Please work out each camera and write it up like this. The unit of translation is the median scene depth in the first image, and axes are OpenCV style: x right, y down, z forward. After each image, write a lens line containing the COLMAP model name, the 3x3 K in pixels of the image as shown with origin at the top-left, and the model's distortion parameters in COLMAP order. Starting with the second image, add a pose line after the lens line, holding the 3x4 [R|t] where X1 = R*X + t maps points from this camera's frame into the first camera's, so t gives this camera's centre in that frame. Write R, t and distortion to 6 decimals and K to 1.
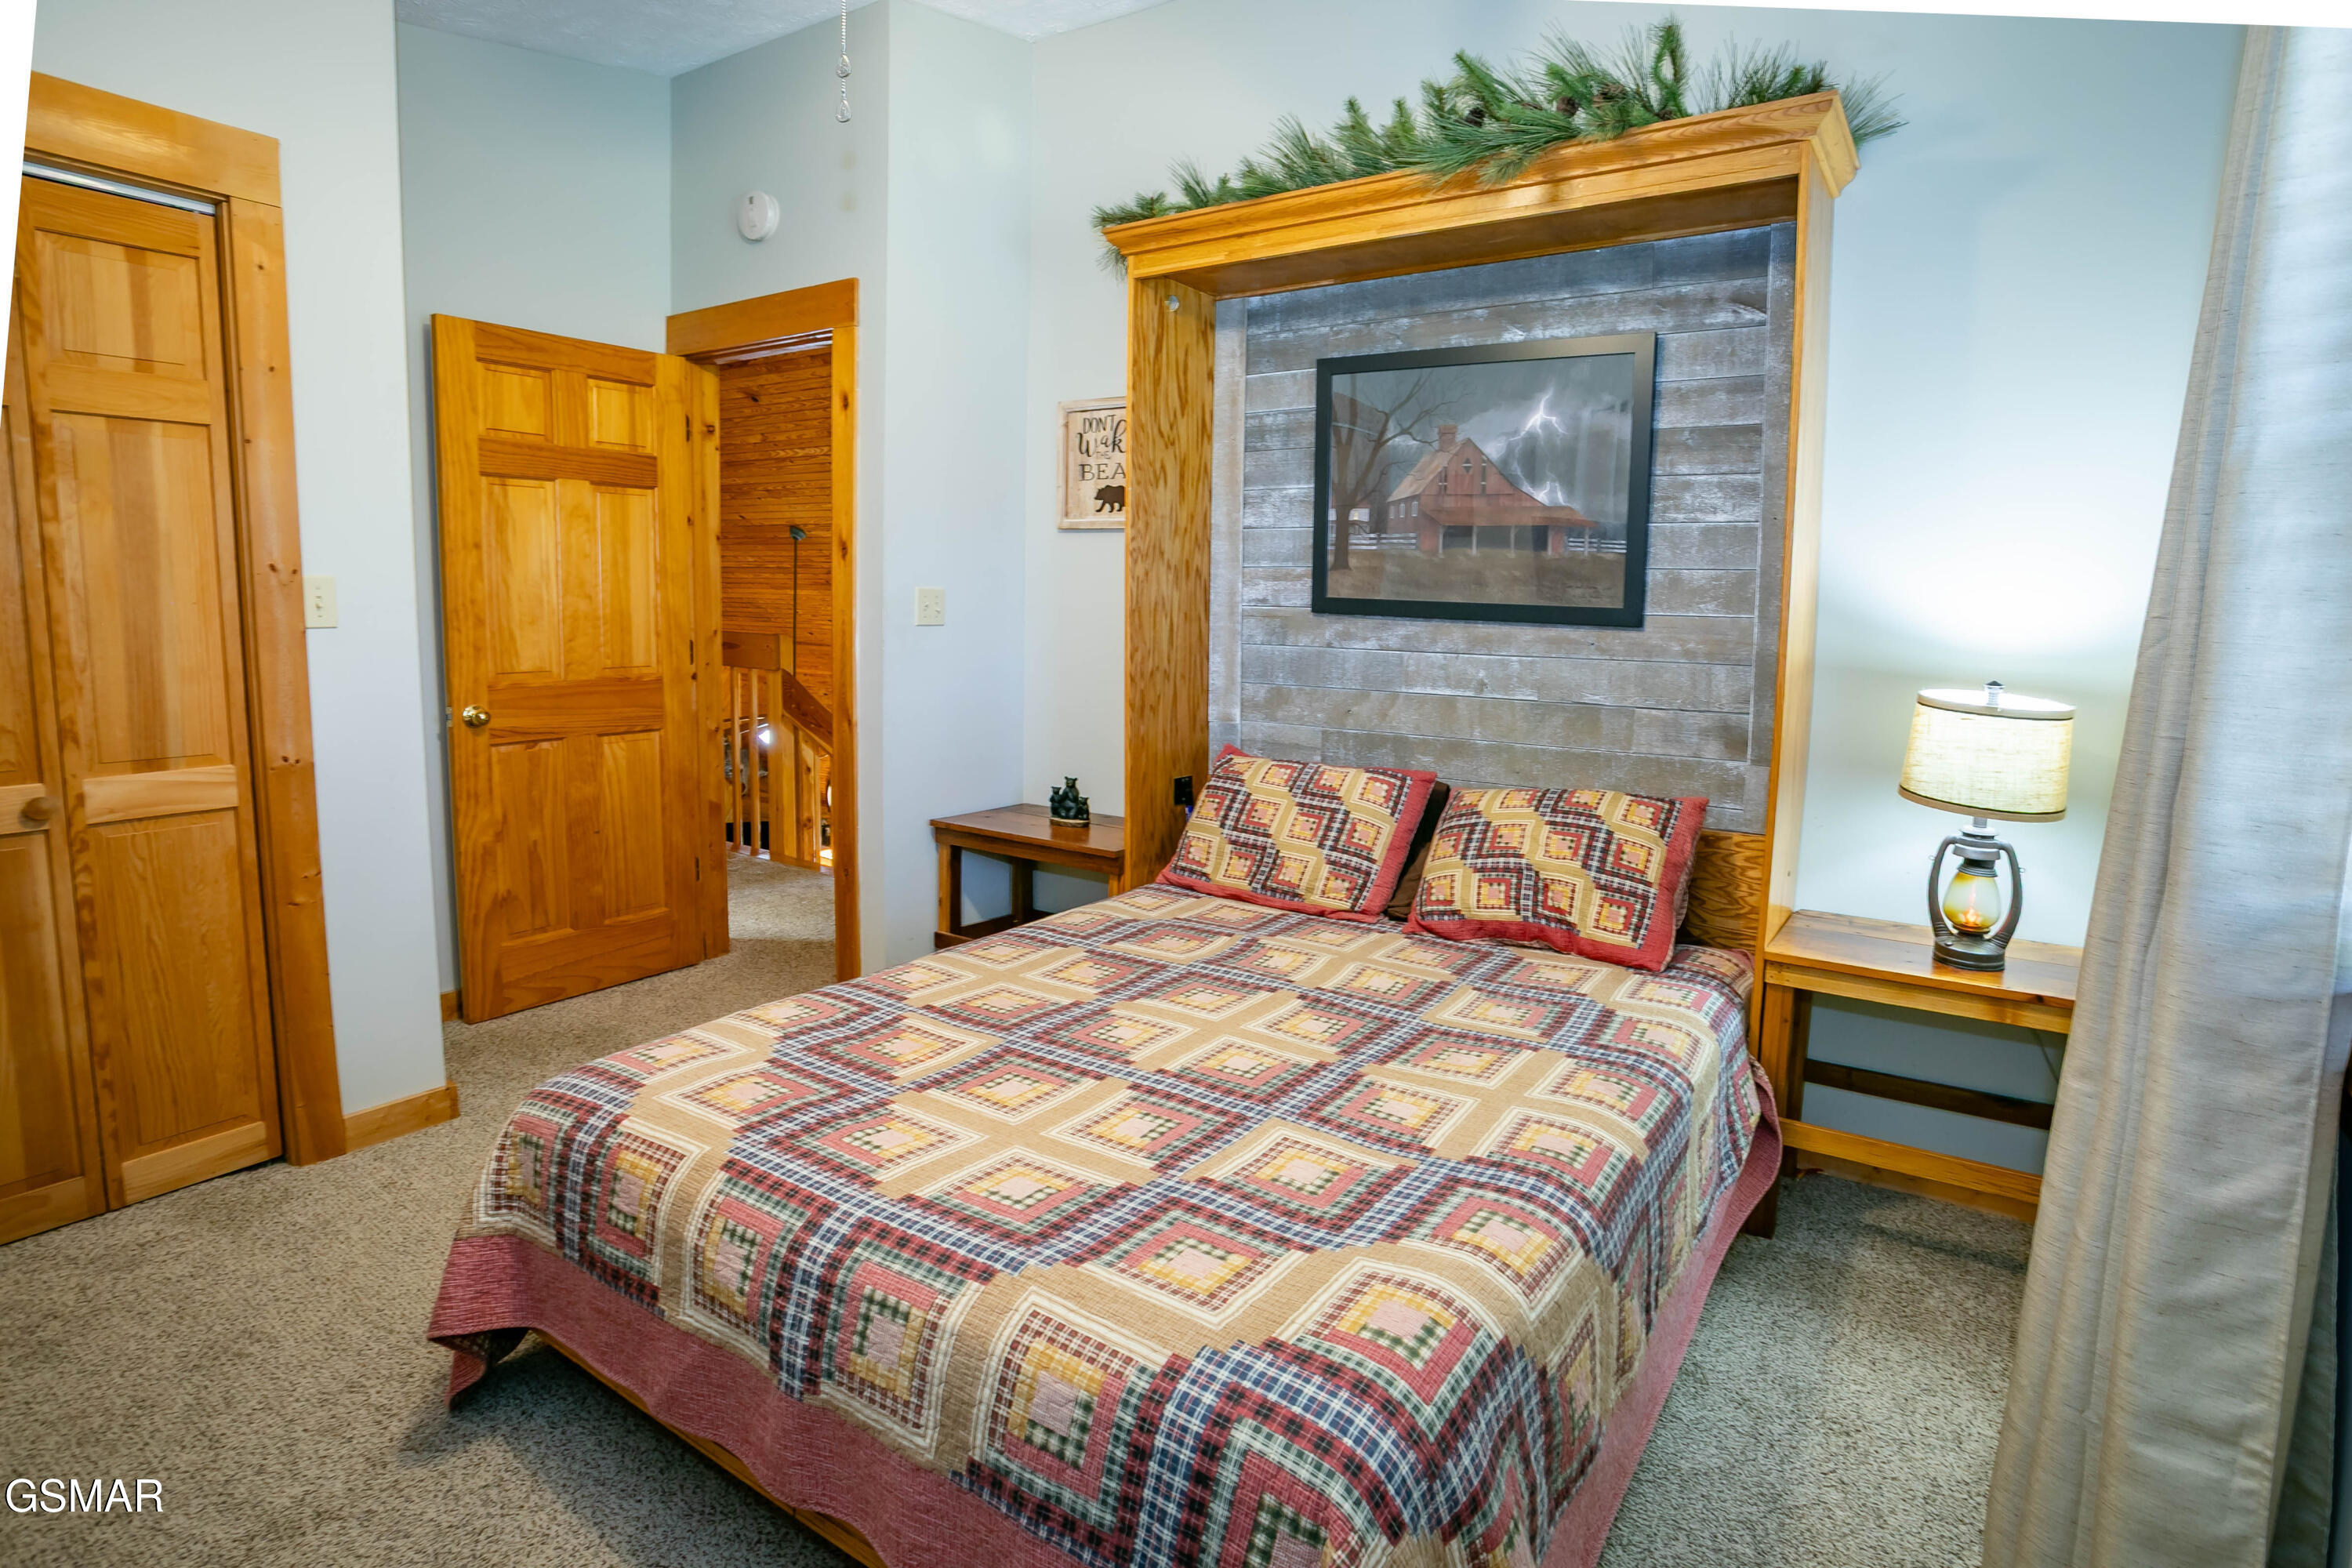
lens RADIAL K [[1169.2, 0, 1181.8], [0, 1169.2, 747.8], [0, 0, 1]] dist [-0.055197, 0.033115]
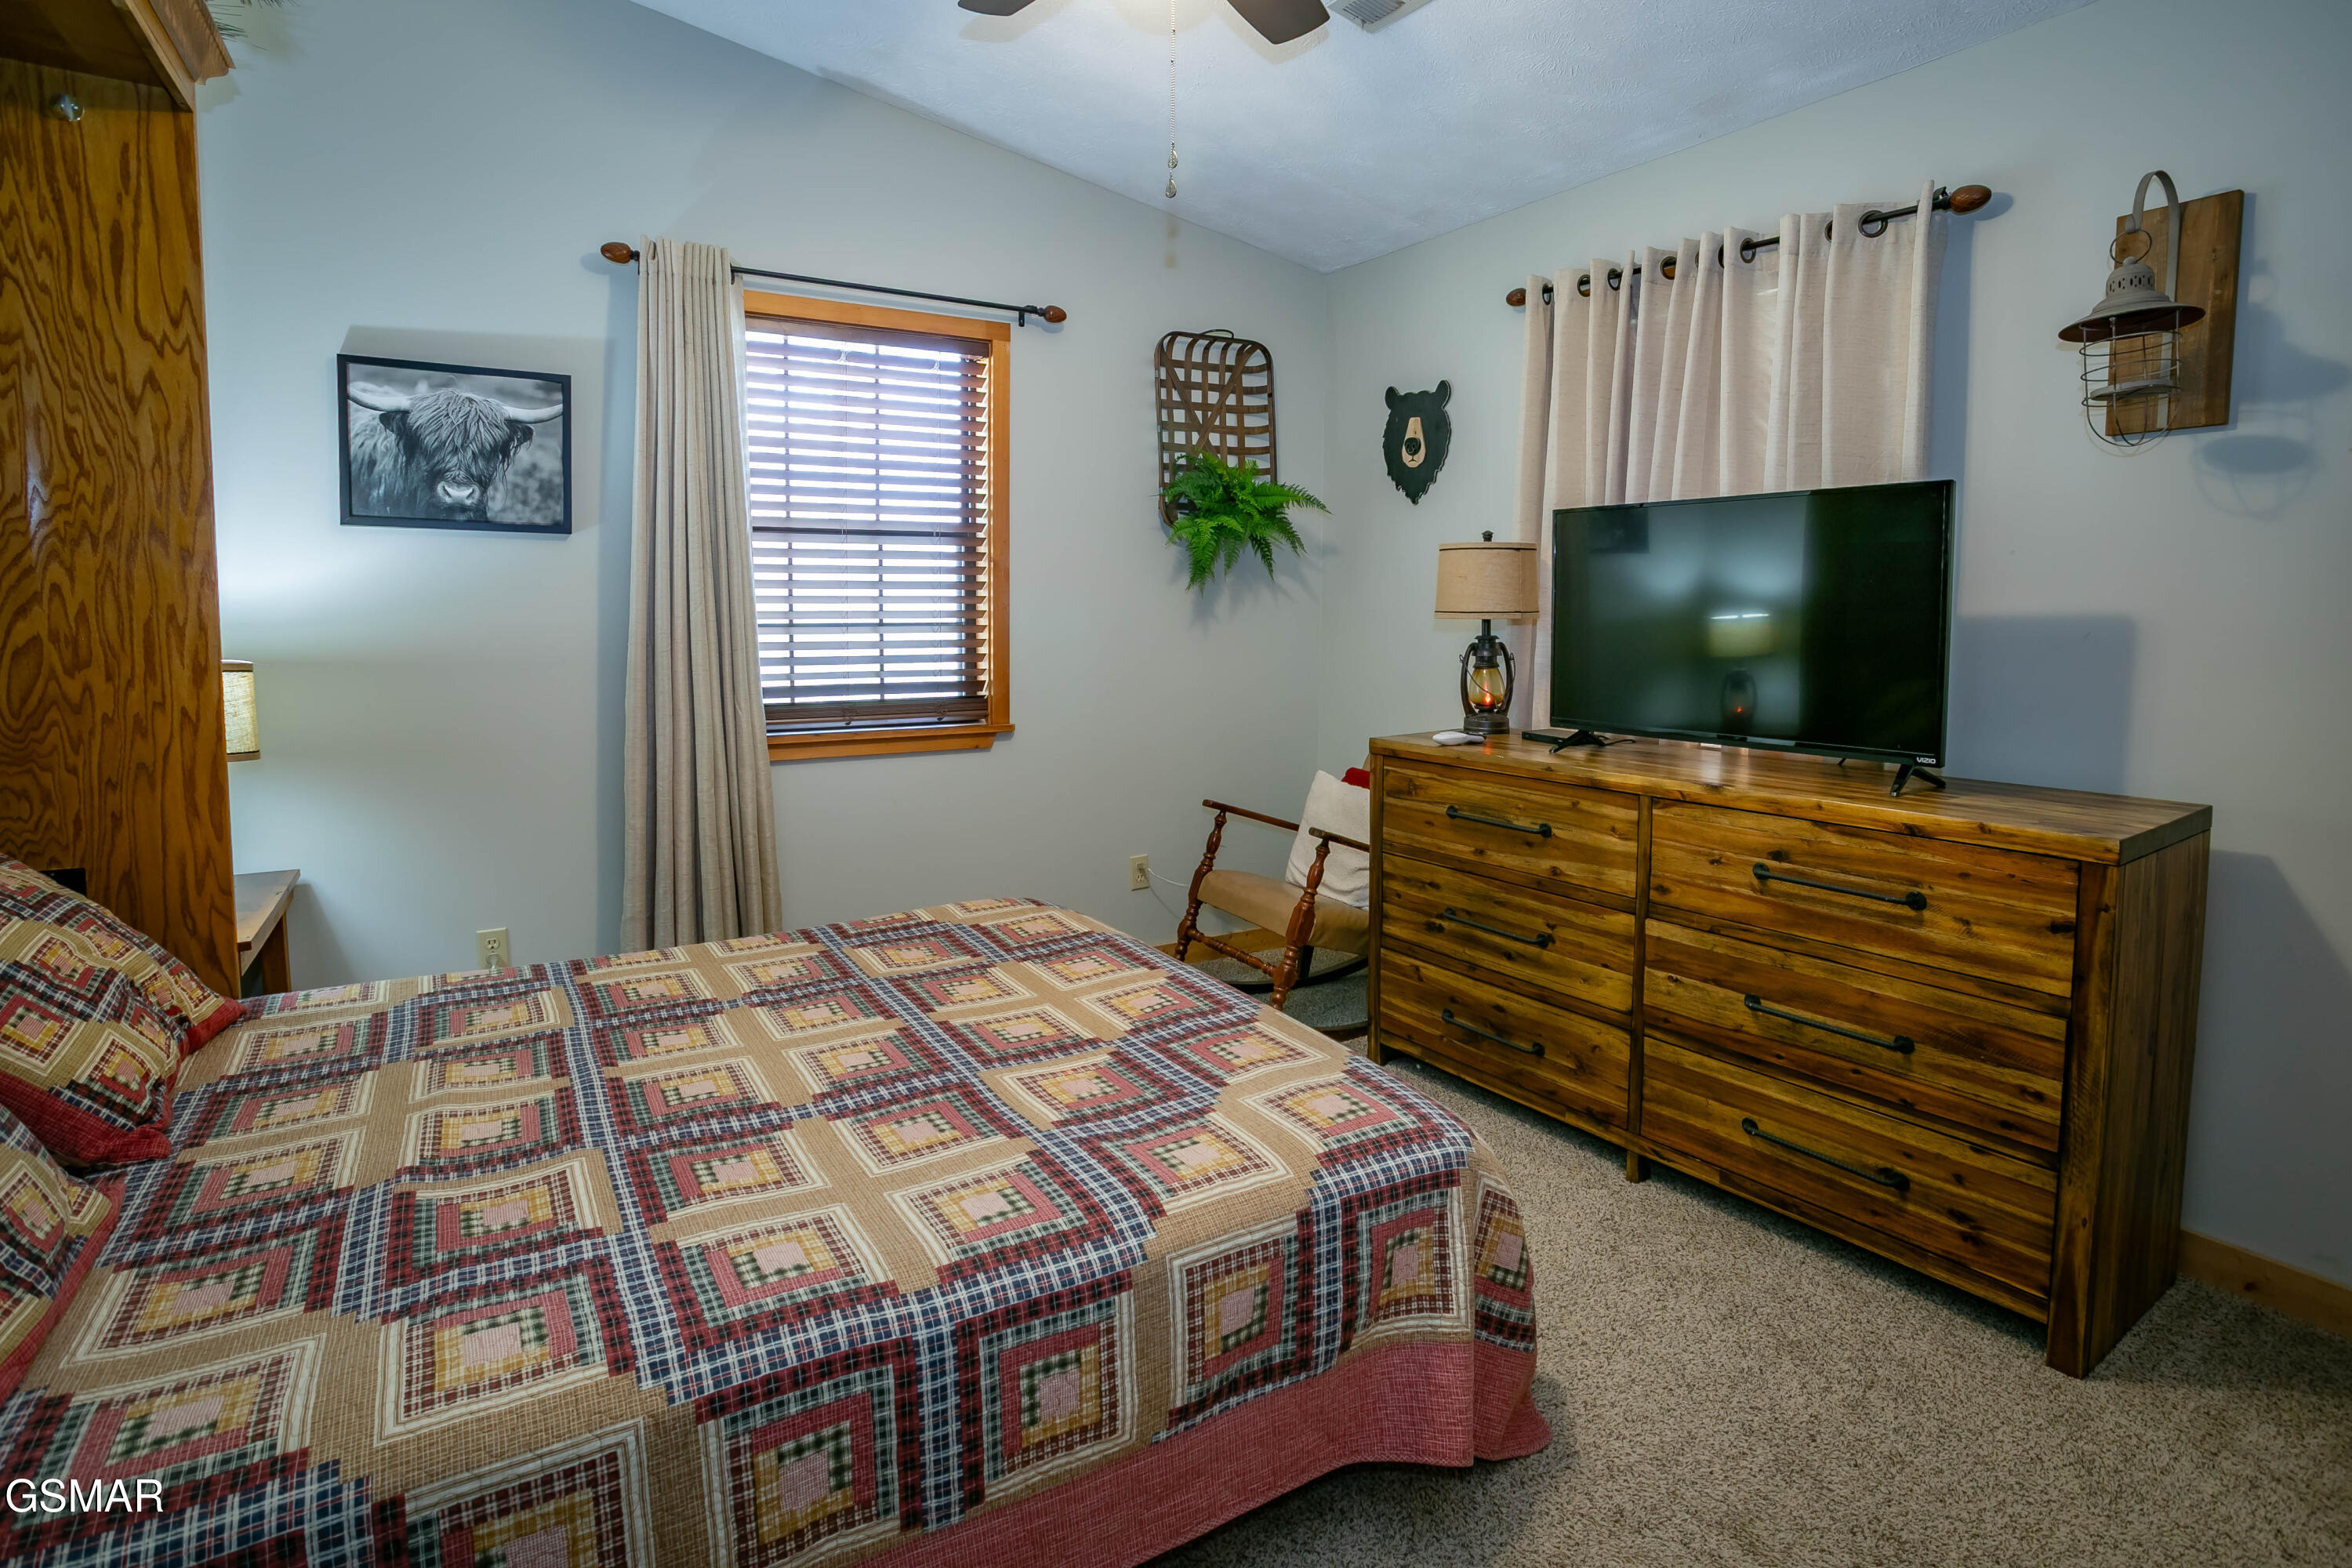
lens RADIAL K [[1169.2, 0, 1181.8], [0, 1169.2, 747.8], [0, 0, 1]] dist [-0.055197, 0.033115]
pose [[-0.911950, -0.073028, 0.403751, -0.648074], [0.034463, 0.966922, 0.252732, -0.217588], [-0.408852, 0.244394, -0.879268, 1.679272]]
